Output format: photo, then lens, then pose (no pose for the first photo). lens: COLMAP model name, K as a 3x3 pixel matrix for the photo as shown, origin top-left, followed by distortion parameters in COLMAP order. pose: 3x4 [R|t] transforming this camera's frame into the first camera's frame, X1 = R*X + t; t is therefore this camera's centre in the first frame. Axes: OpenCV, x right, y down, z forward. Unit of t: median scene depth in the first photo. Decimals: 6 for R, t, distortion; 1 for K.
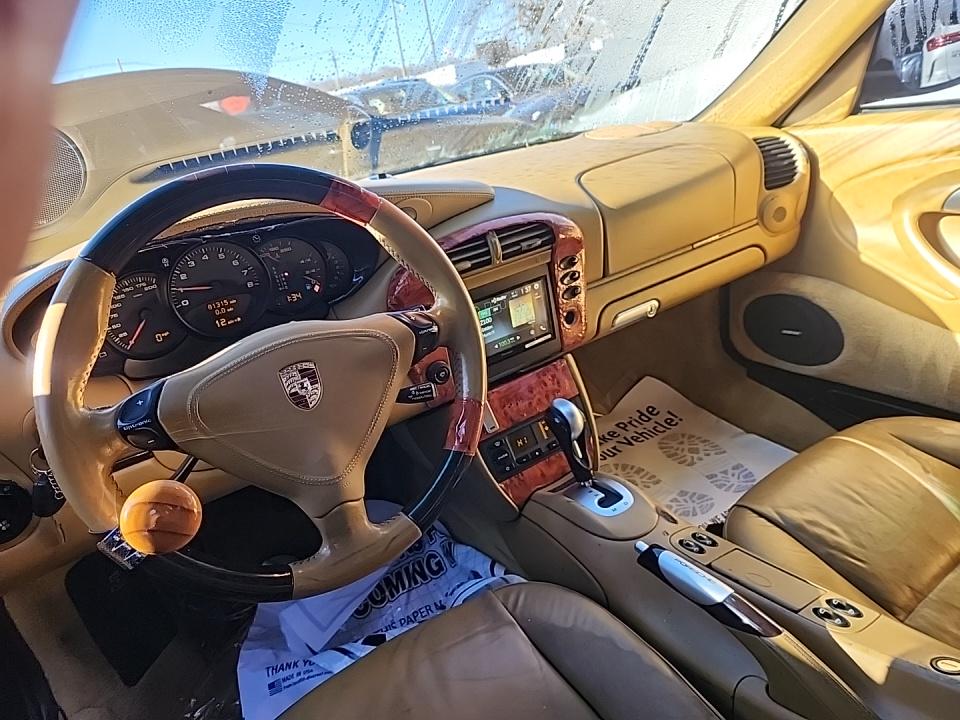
lens RADIAL K [[629.0, 0, 473.6], [0, 629.0, 361.9], [0, 0, 1]] dist [-0.002282, -0.004534]
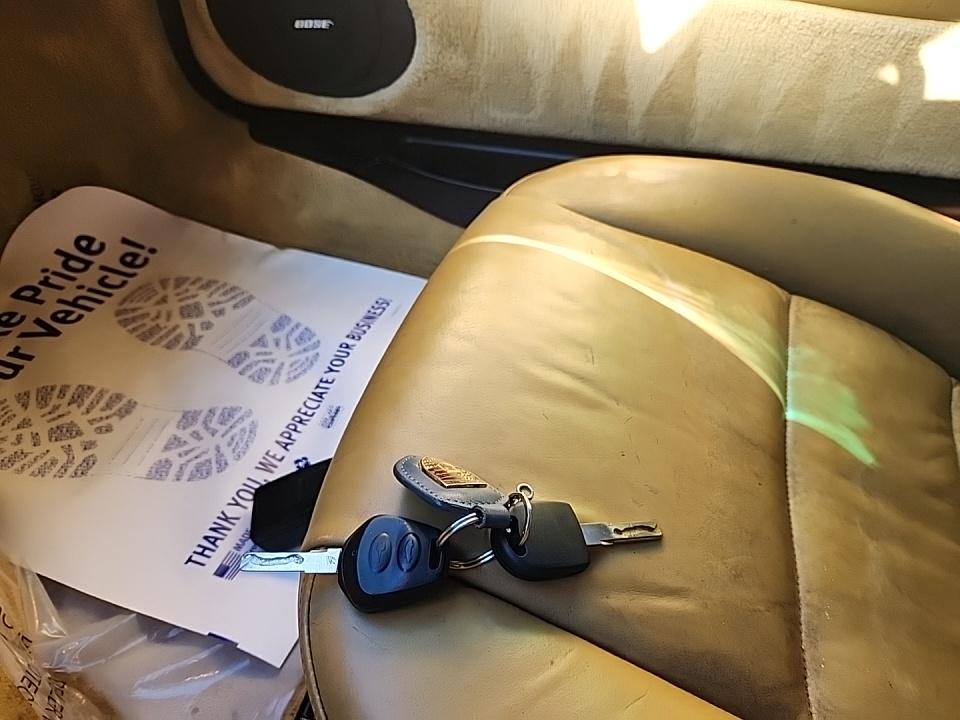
lens RADIAL K [[629.0, 0, 473.6], [0, 629.0, 361.9], [0, 0, 1]] dist [-0.002282, -0.004534]
pose [[0.739510, -0.347861, 0.576296, 0.219062], [0.145030, 0.918354, 0.368228, 0.028349], [-0.657336, -0.188728, 0.729583, 0.492774]]
